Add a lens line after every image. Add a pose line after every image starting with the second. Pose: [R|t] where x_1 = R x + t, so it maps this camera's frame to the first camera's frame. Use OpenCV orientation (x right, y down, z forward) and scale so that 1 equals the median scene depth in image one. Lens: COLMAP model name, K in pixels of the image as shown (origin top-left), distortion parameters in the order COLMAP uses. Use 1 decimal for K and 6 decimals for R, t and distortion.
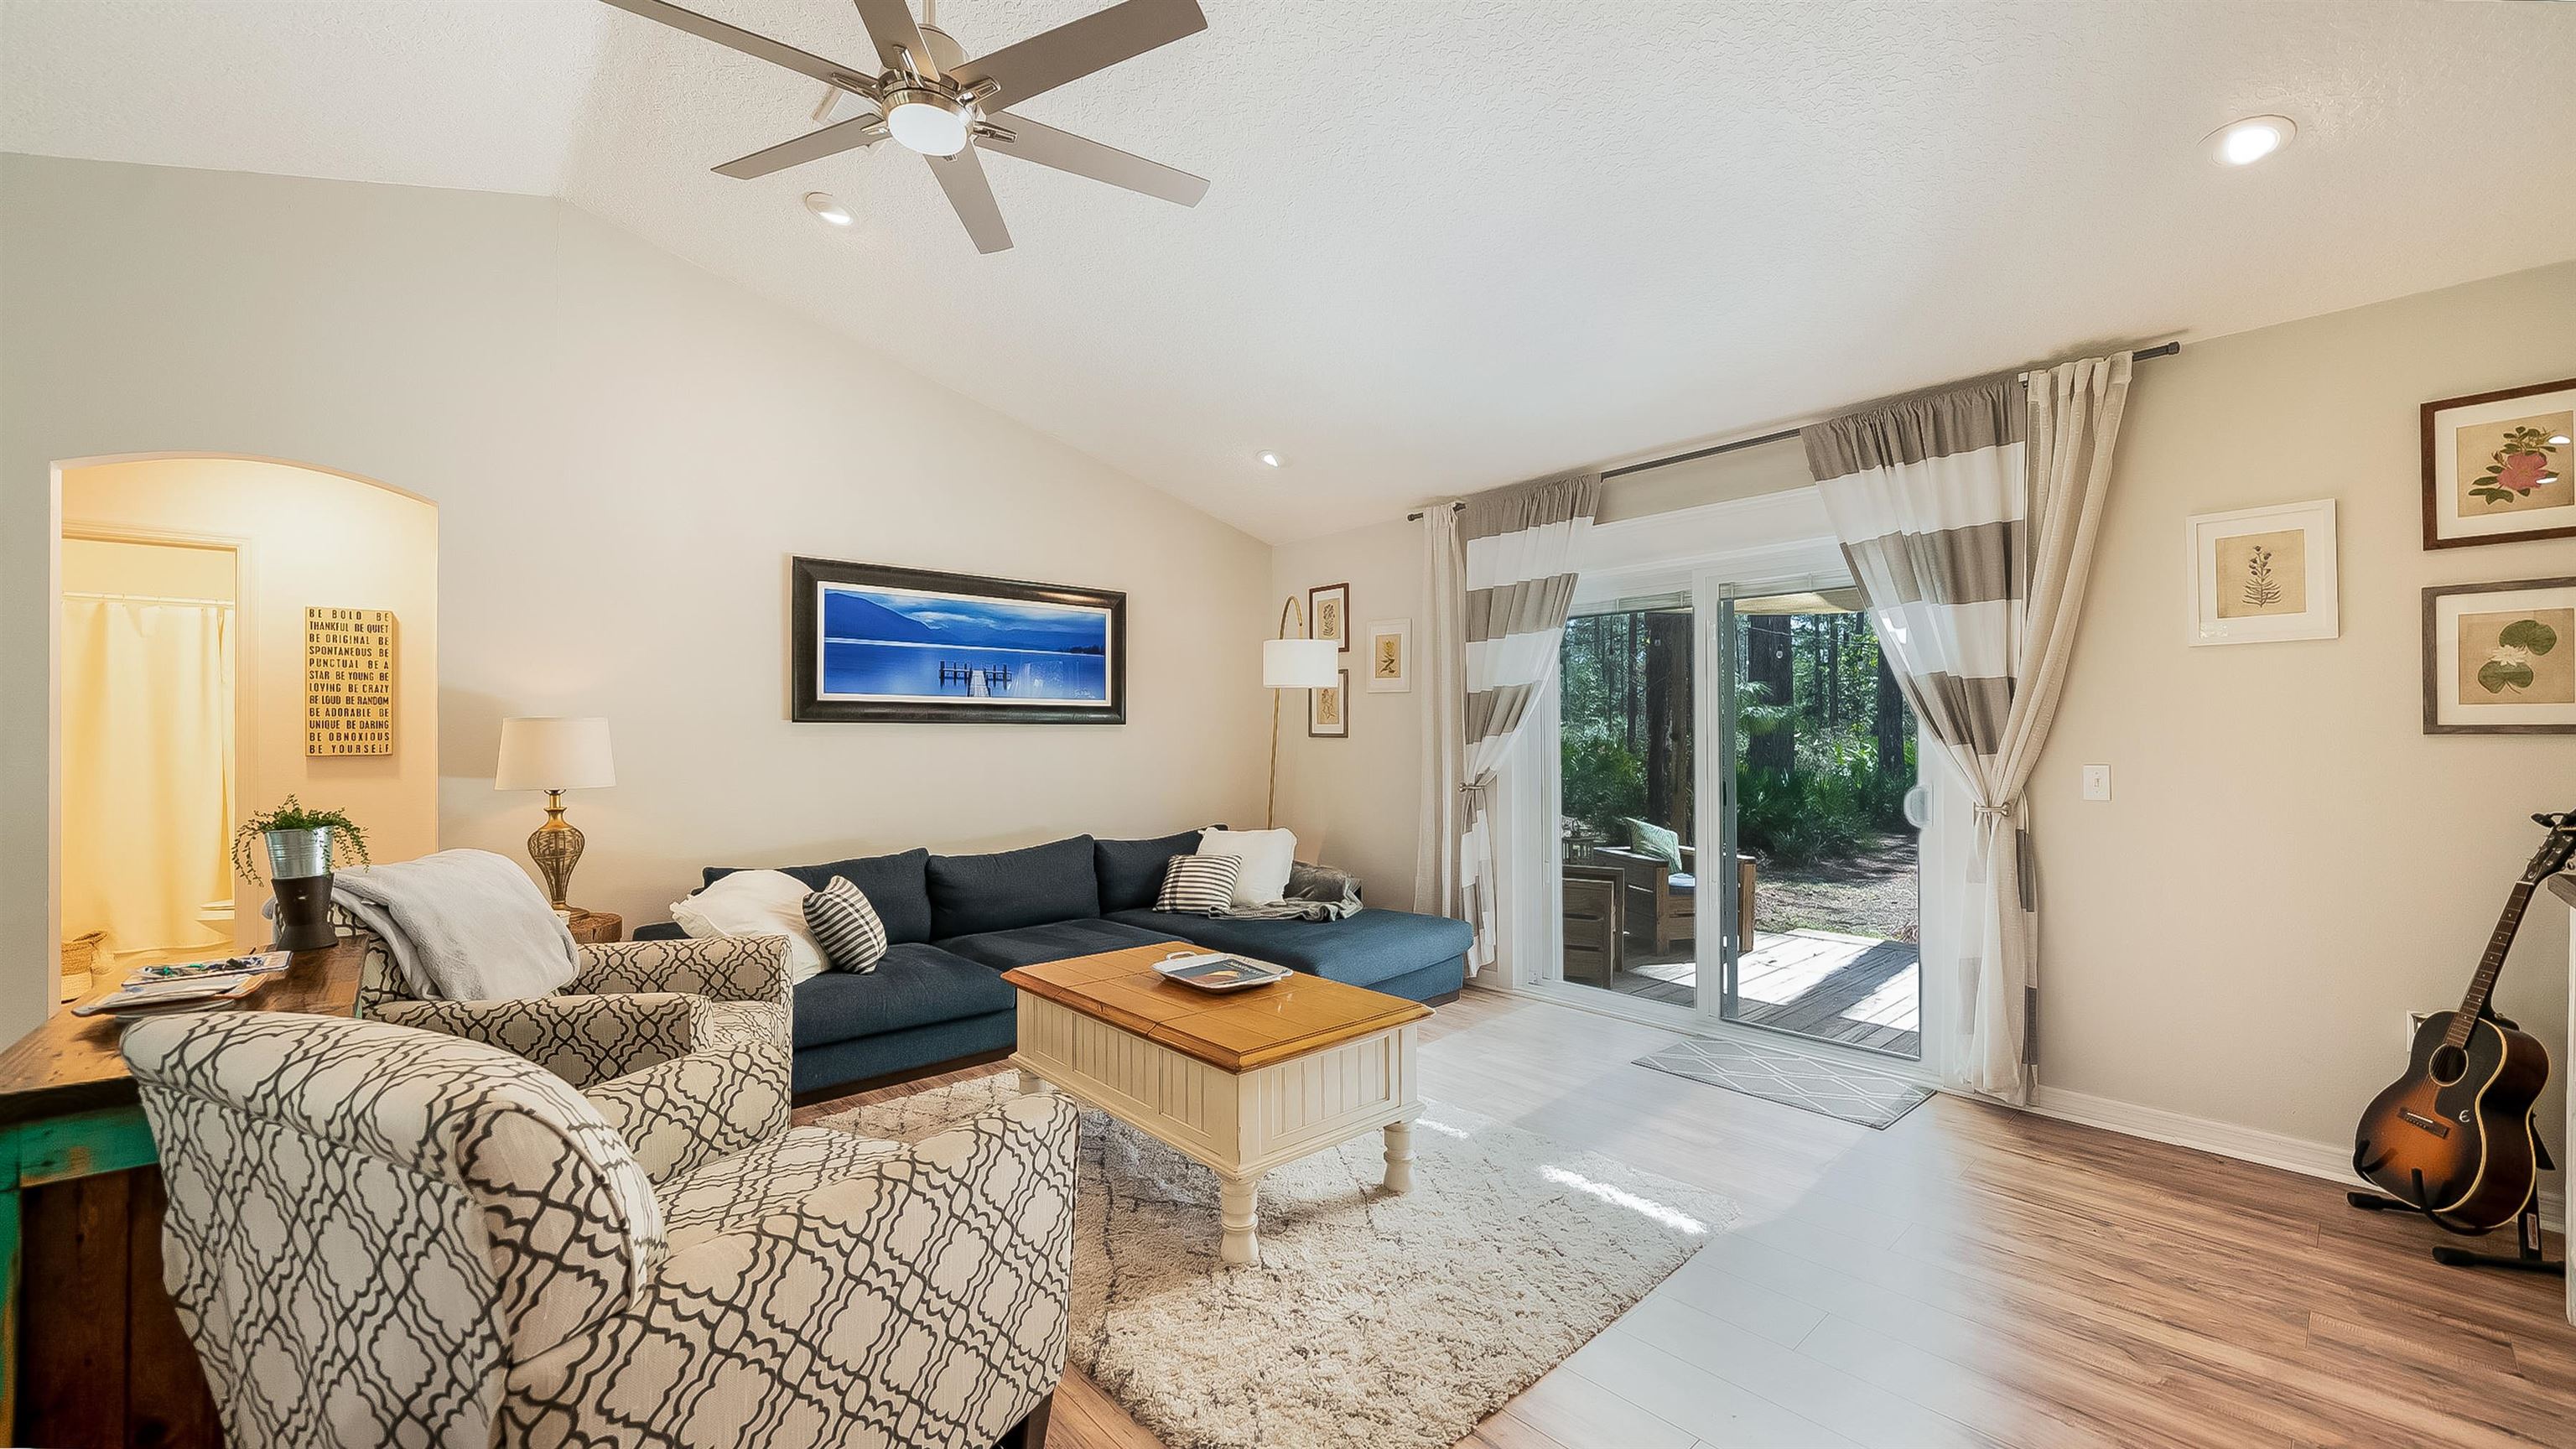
lens RADIAL K [[995.3, 0, 1280.9], [0, 995.3, 730.2], [0, 0, 1]] dist [0.001197, 0.000050]
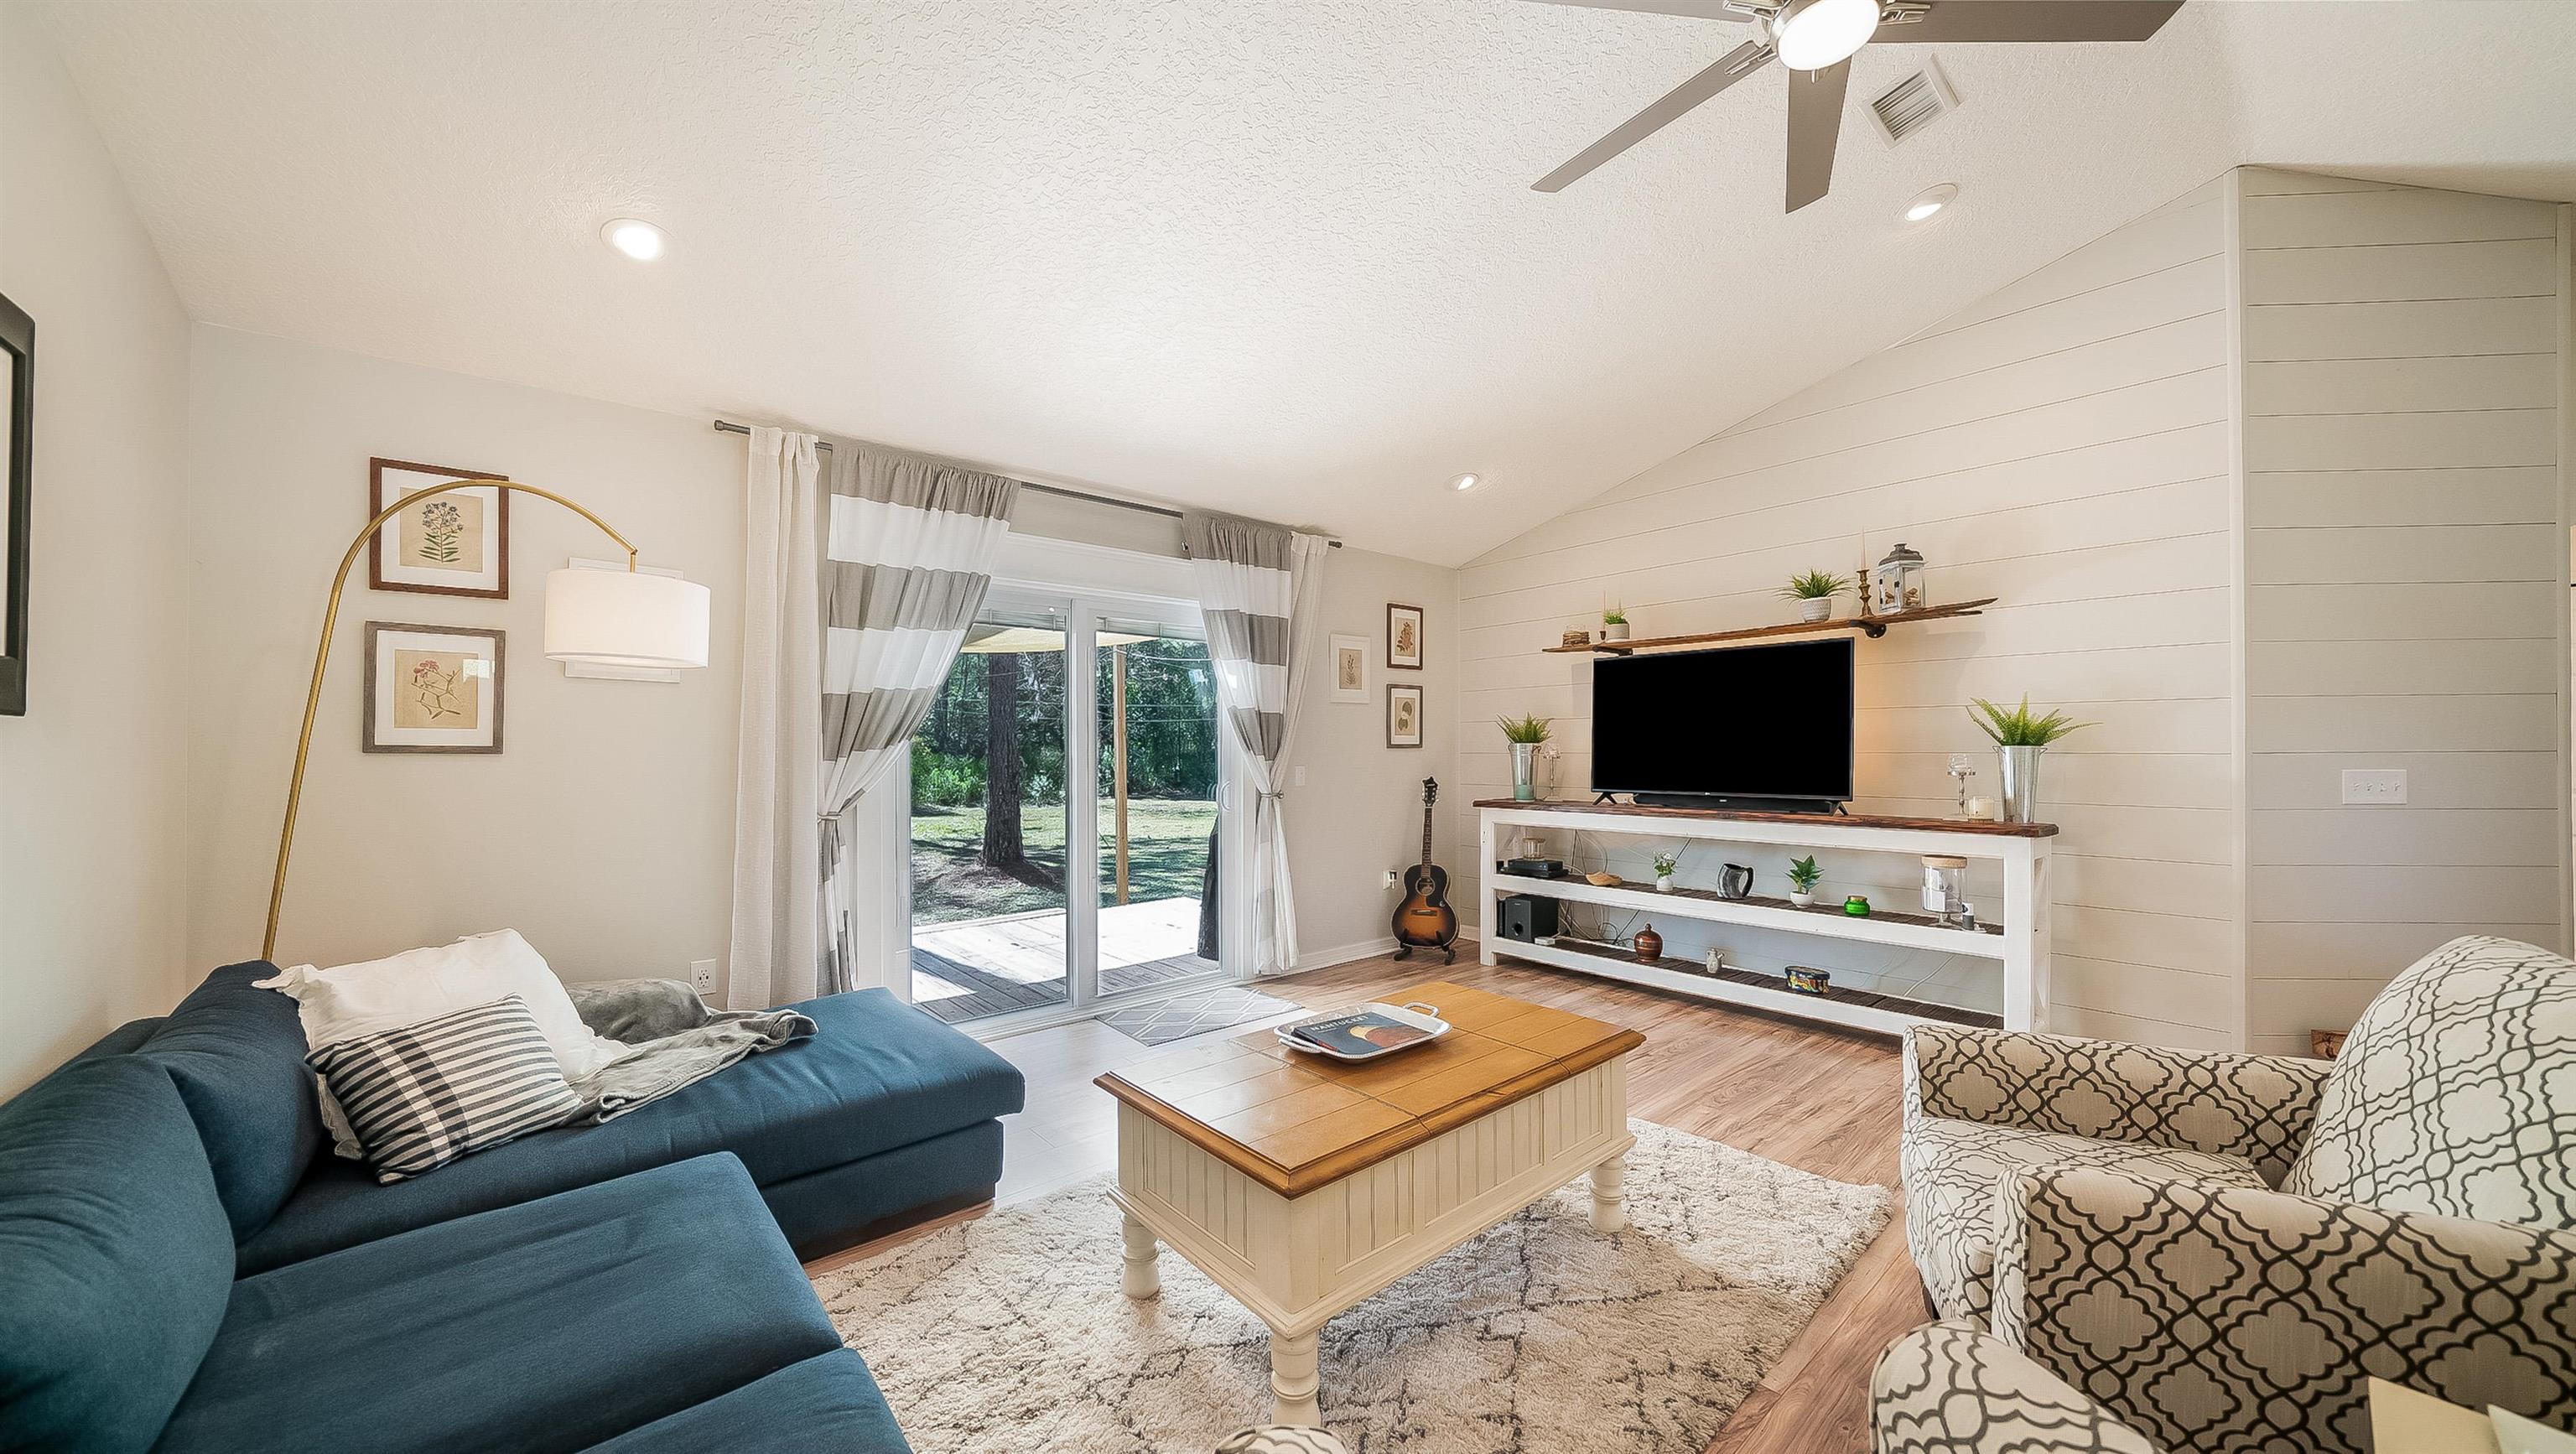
lens RADIAL K [[915.5, 0, 1297.5], [0, 915.5, 735.6], [0, 0, 1]] dist [-0.000471, -0.000017]
pose [[0.008285, 0.009454, 0.999921, -0.750404], [-0.008135, 0.999923, -0.009386, -0.002330], [-0.999933, -0.008056, 0.008361, 0.936137]]
